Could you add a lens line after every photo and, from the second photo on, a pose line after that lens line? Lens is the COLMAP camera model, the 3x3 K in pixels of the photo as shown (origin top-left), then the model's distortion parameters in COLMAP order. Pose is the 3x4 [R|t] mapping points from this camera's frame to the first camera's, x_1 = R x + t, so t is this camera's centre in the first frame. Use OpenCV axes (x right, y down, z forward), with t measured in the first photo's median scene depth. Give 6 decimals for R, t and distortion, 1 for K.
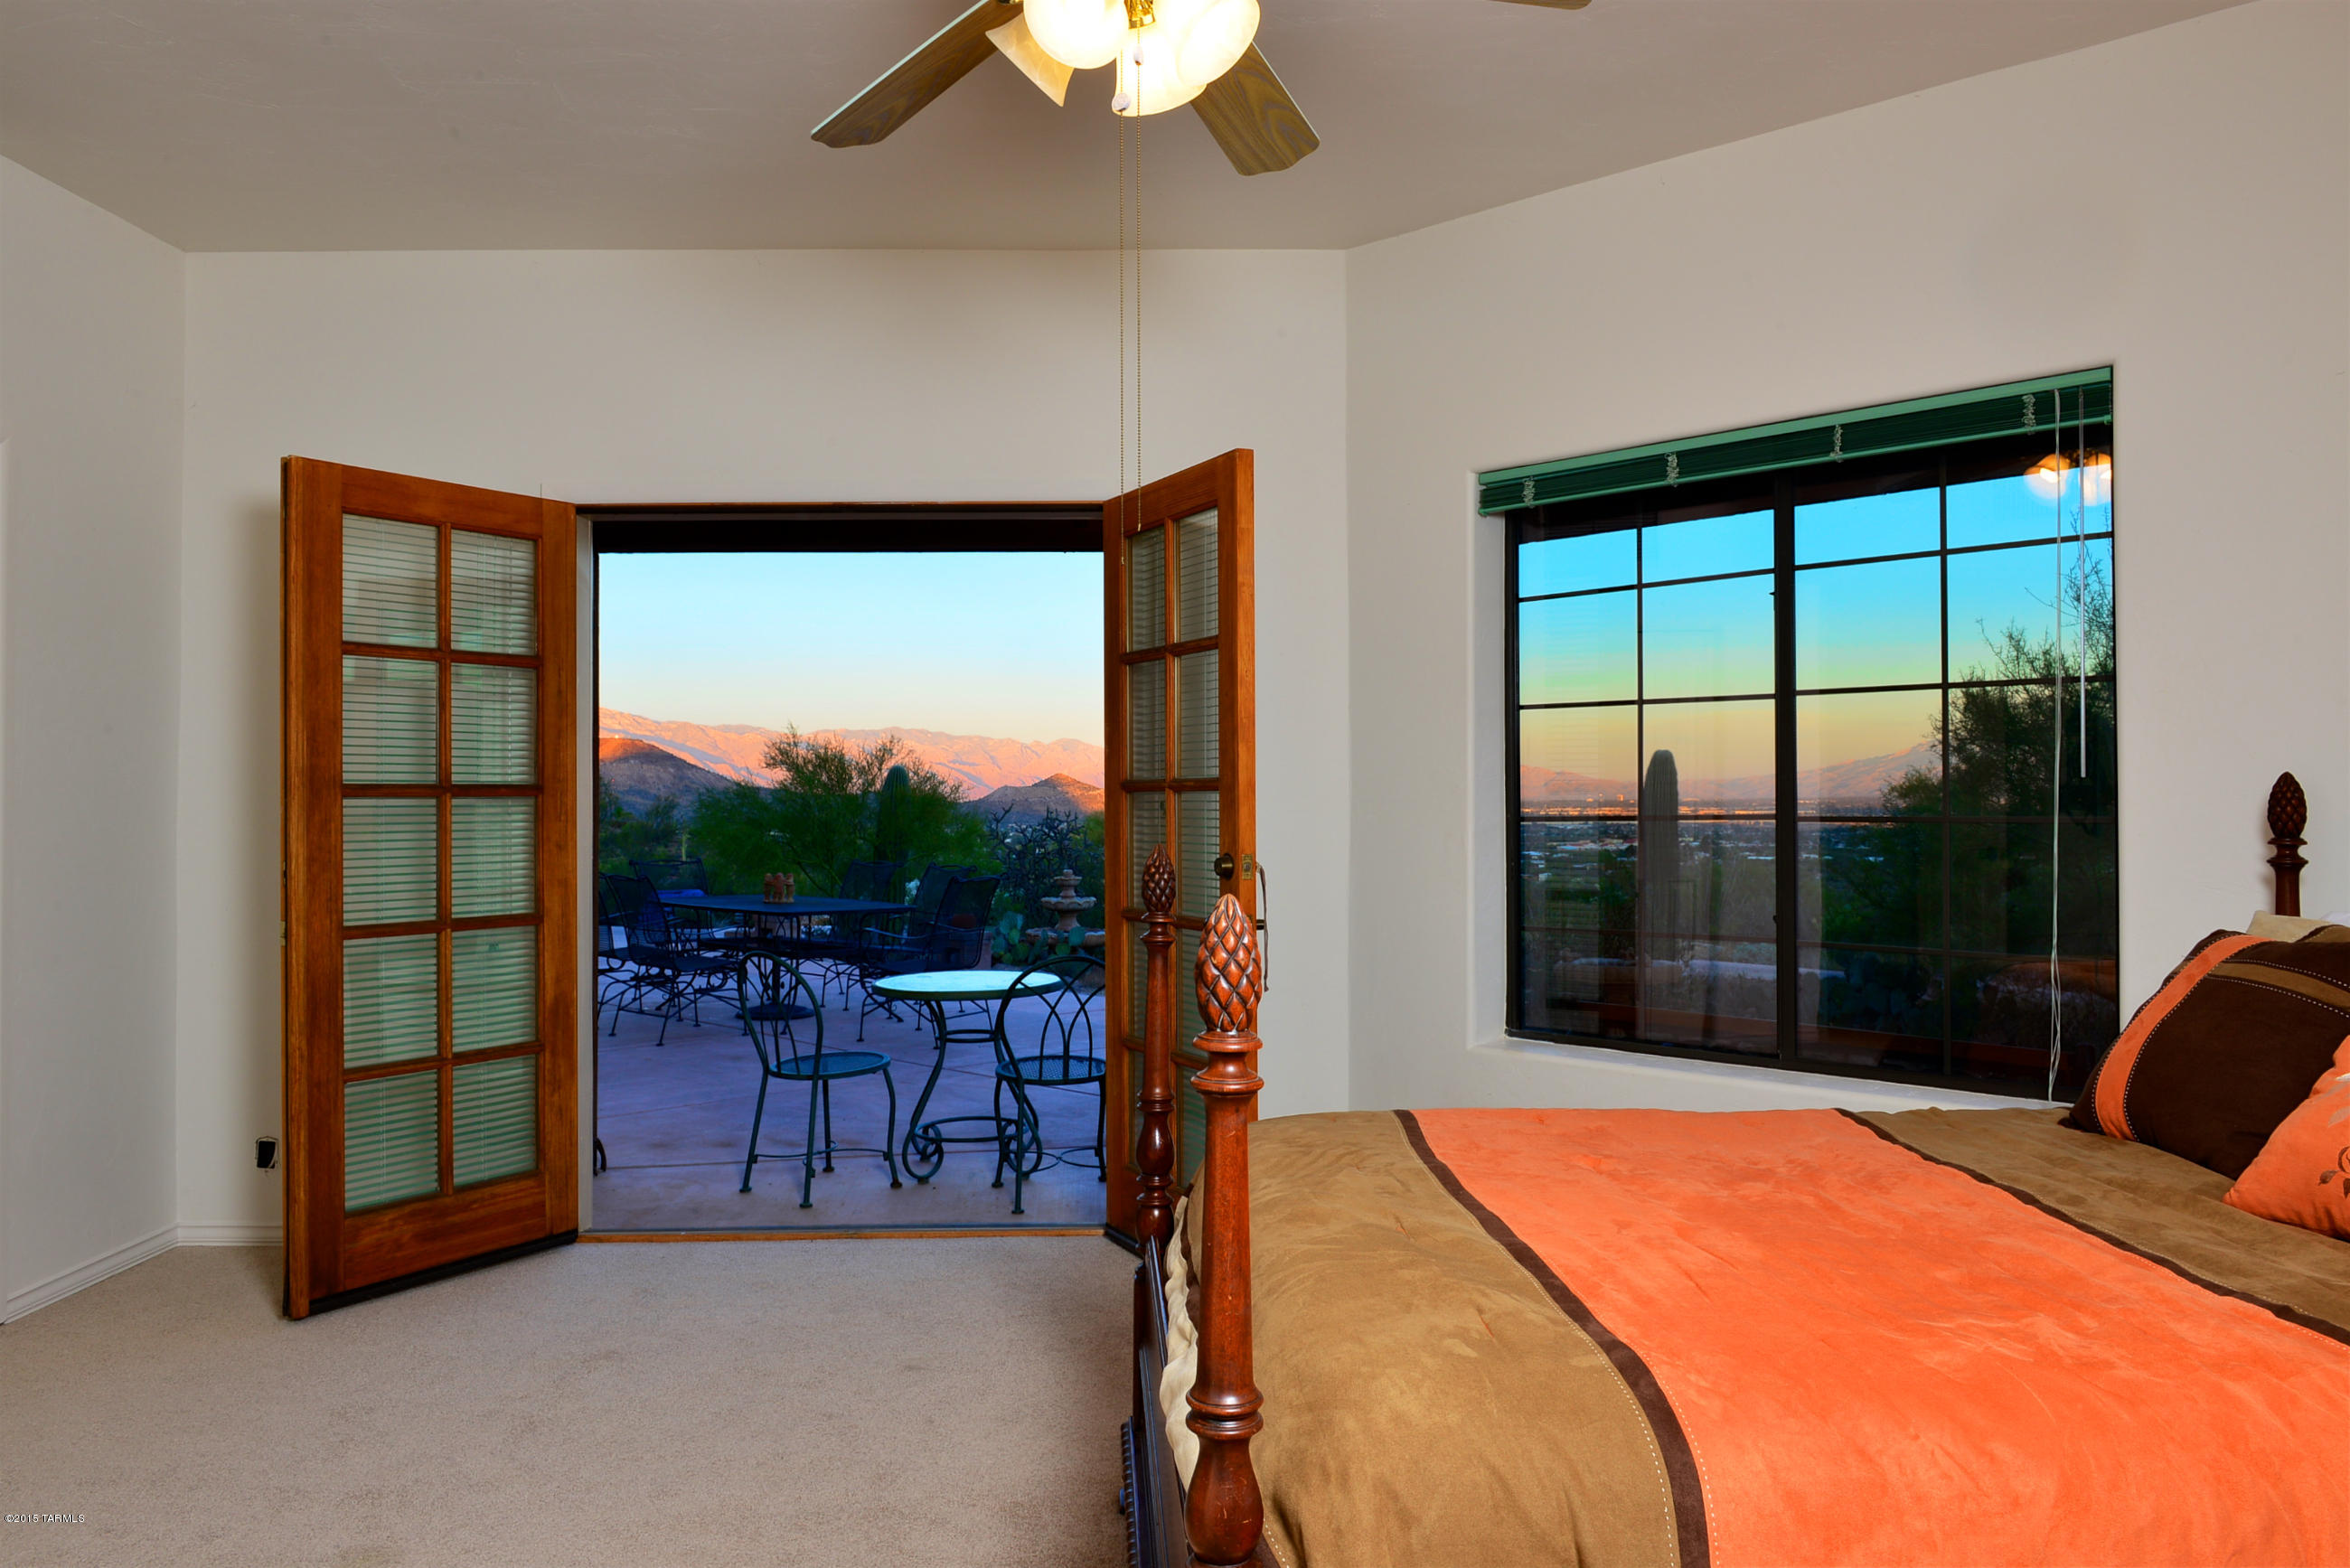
lens RADIAL K [[1602.7, 0, 1182.0], [0, 1602.7, 778.2], [0, 0, 1]] dist [-0.007444, -0.002706]
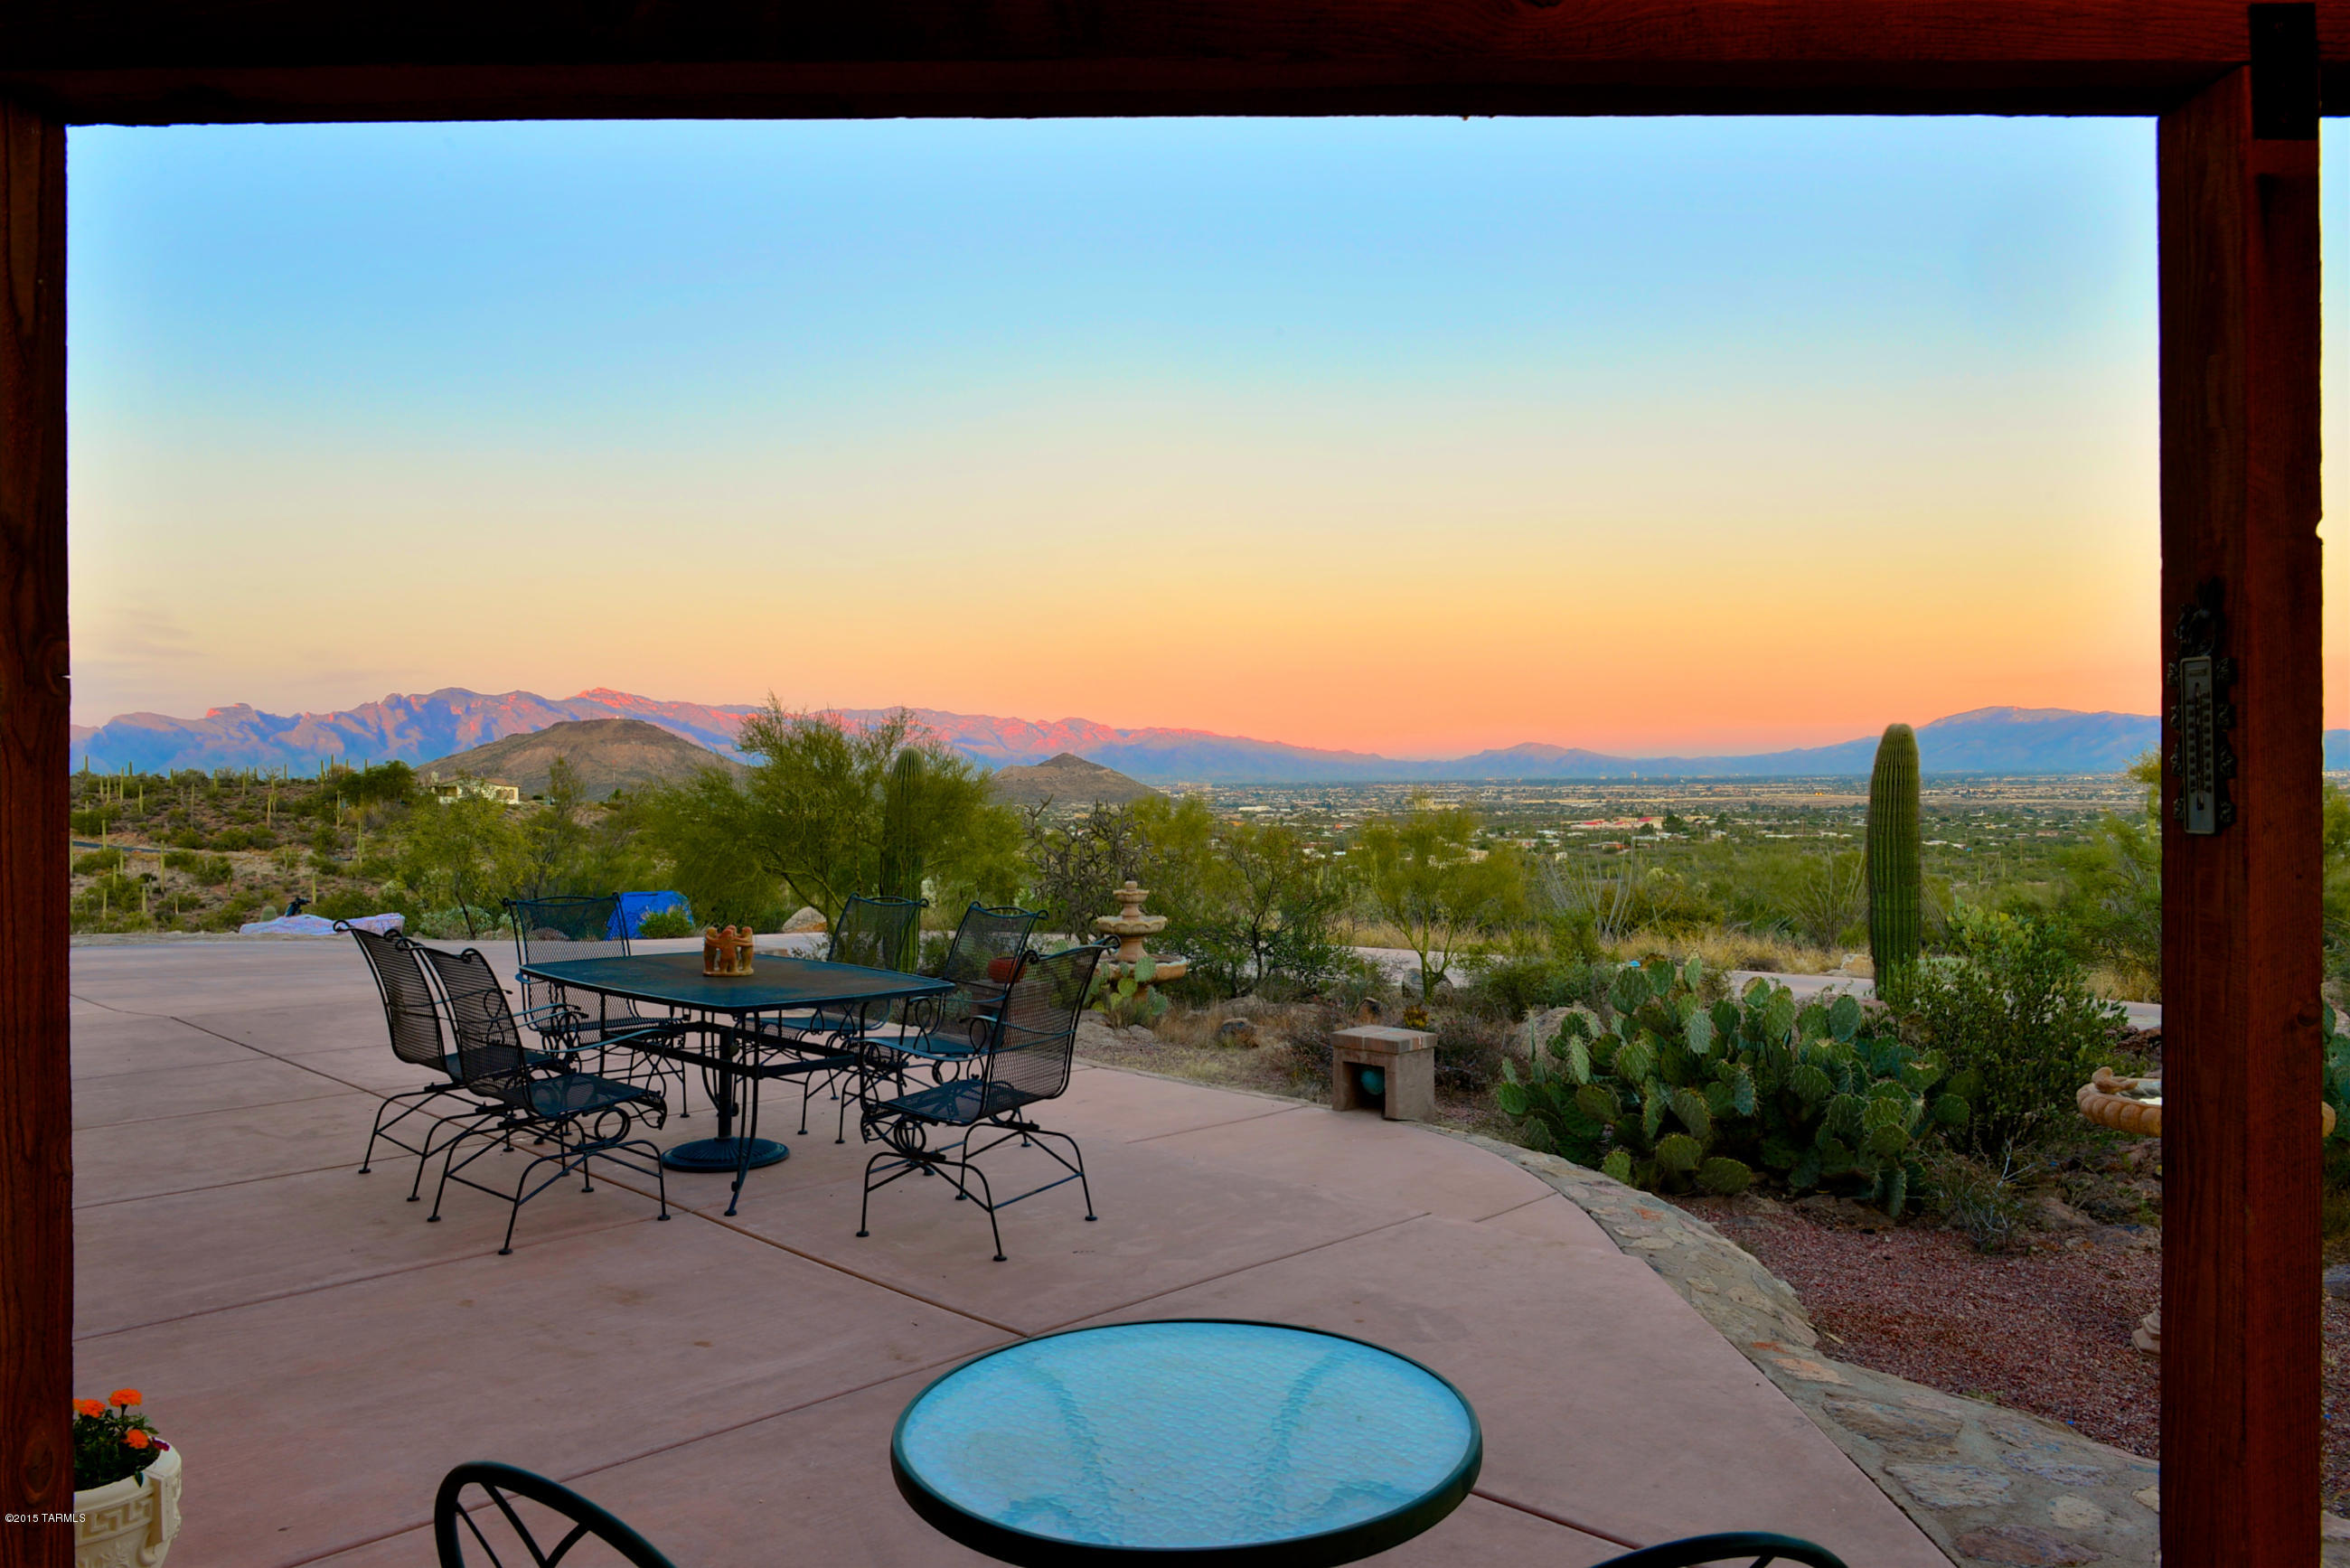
lens RADIAL K [[1623.2, 0, 1182.5], [0, 1623.2, 783.6], [0, 0, 1]] dist [-0.010491, -0.005881]
pose [[0.999982, -0.003847, -0.004573, -0.043649], [0.003921, 0.999859, 0.016311, -0.002742], [0.004510, -0.016328, 0.999857, 0.222514]]
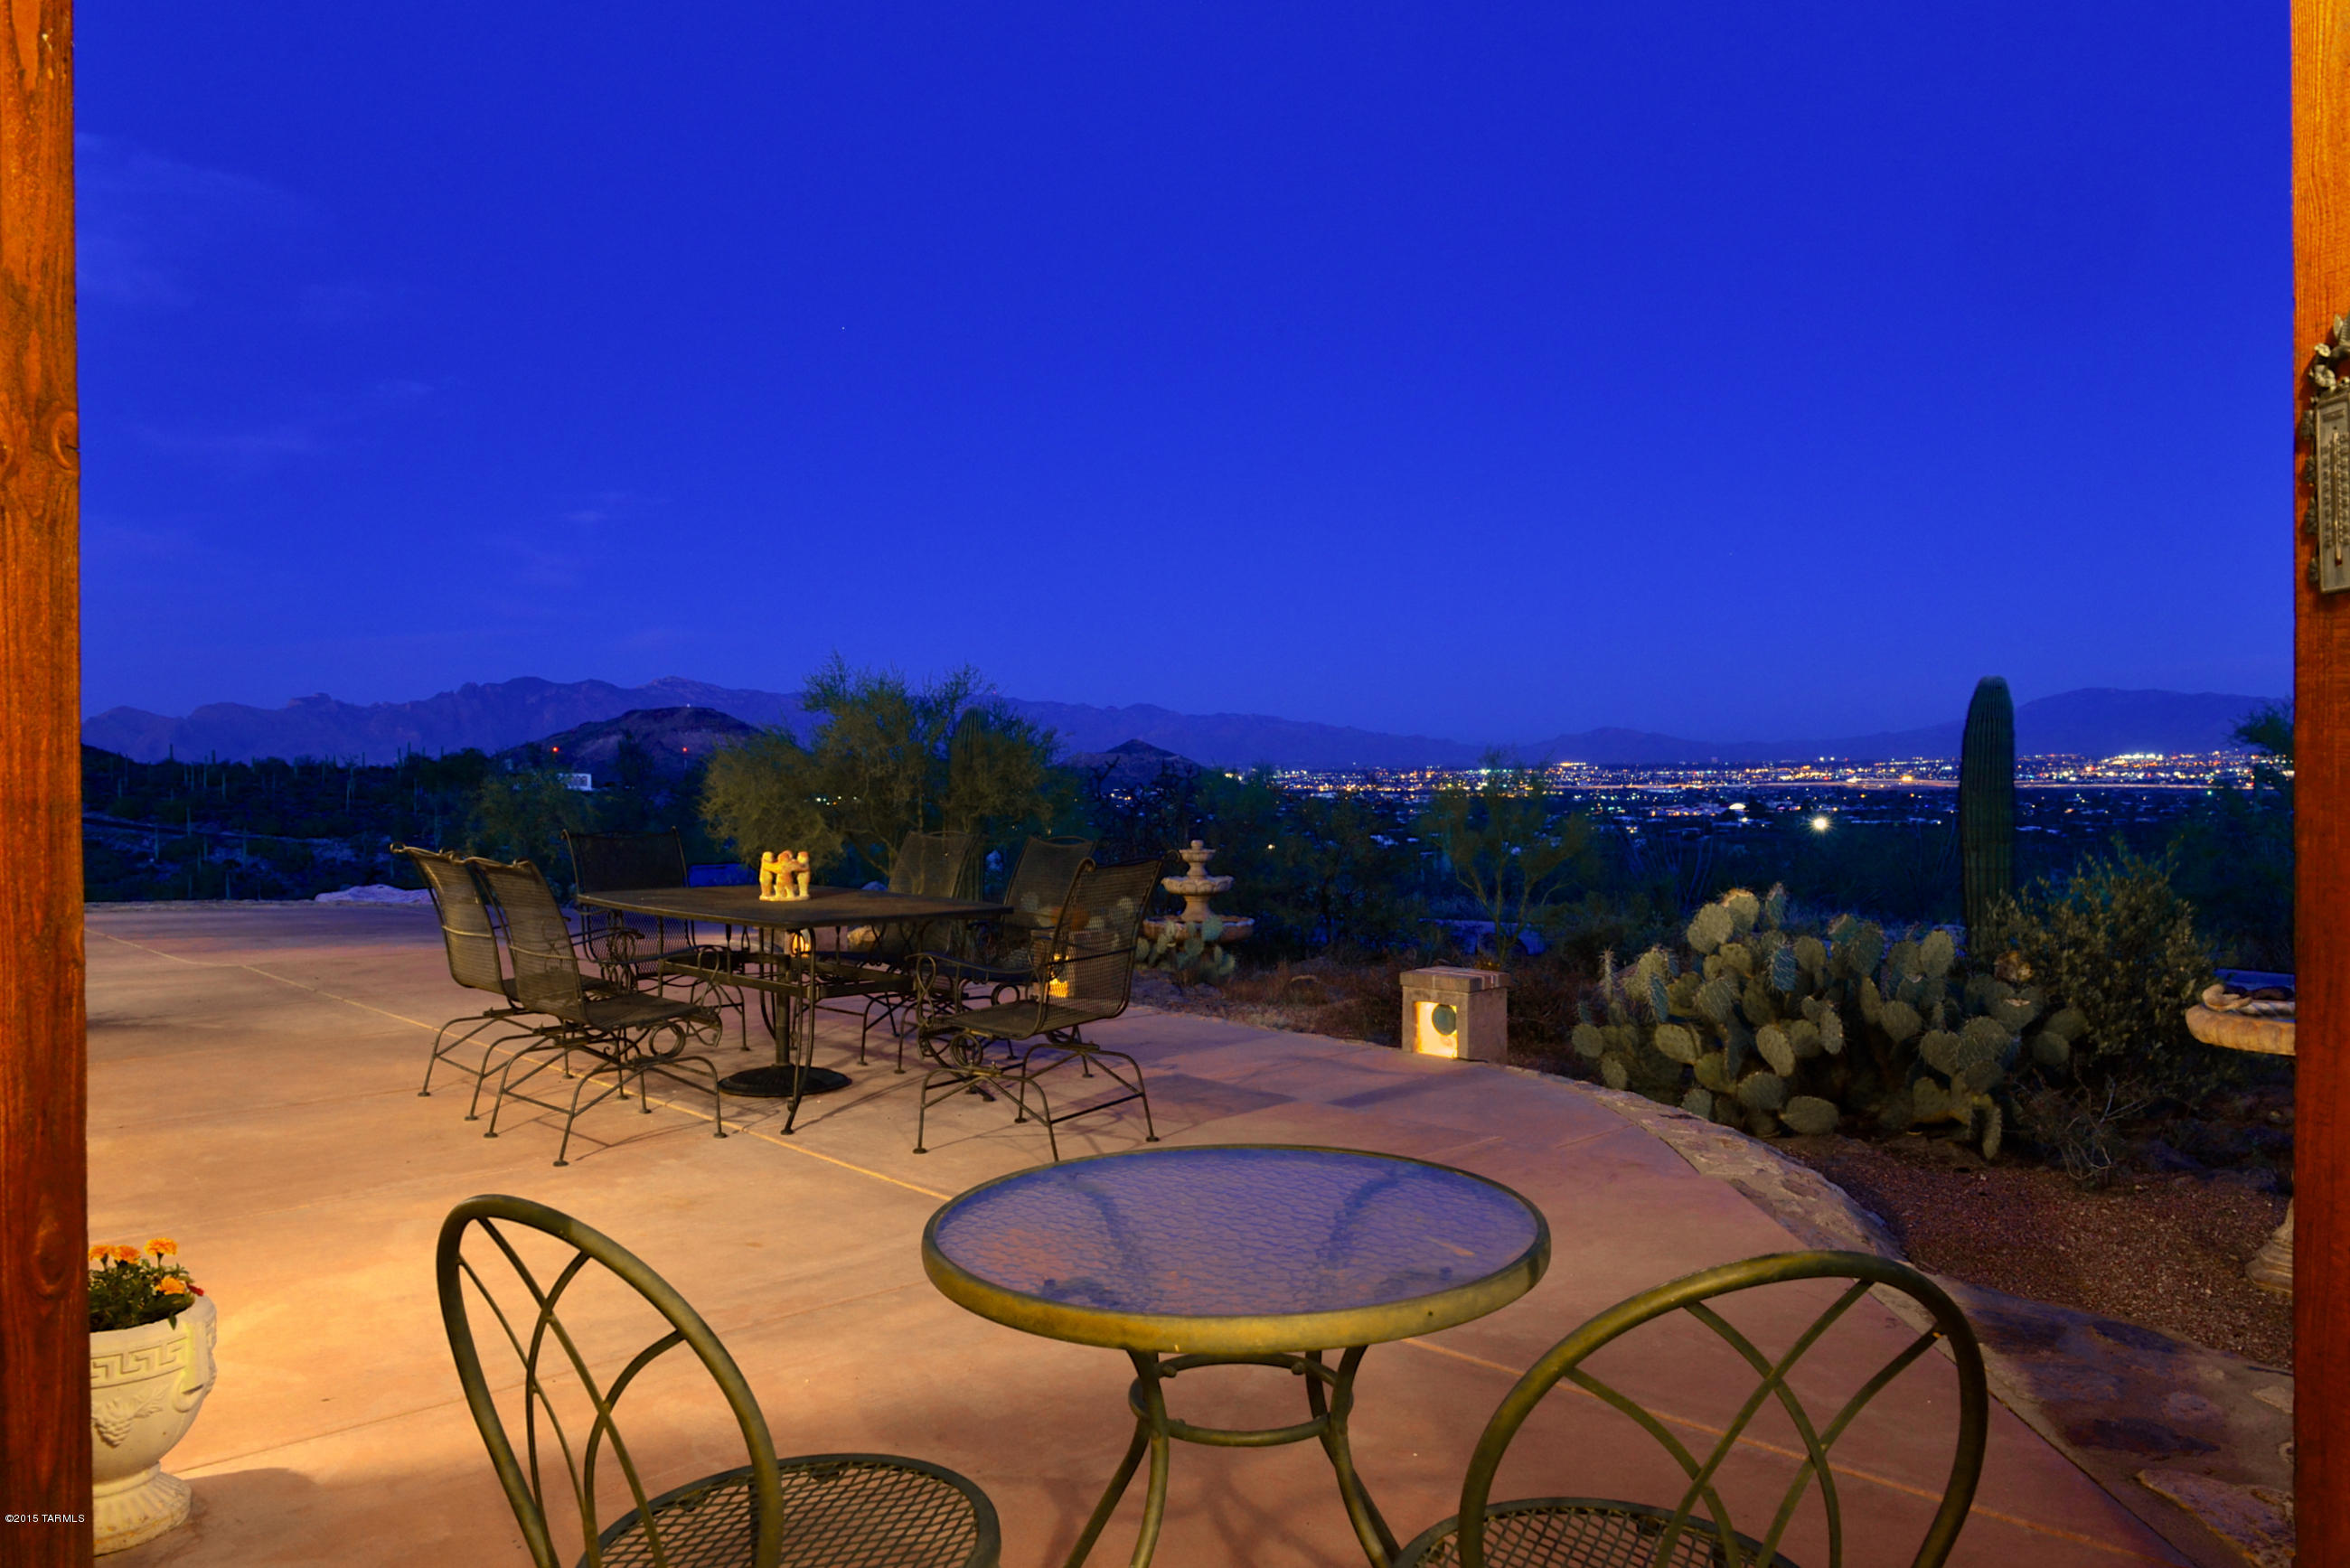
lens RADIAL K [[1639.6, 0, 1183.0], [0, 1639.6, 787.4], [0, 0, 1]] dist [-0.008442, -0.005818]
pose [[0.998869, -0.006330, -0.047133, -0.042189], [0.007582, 0.999622, 0.026433, 0.011717], [0.046948, -0.026761, 0.998539, 0.227646]]
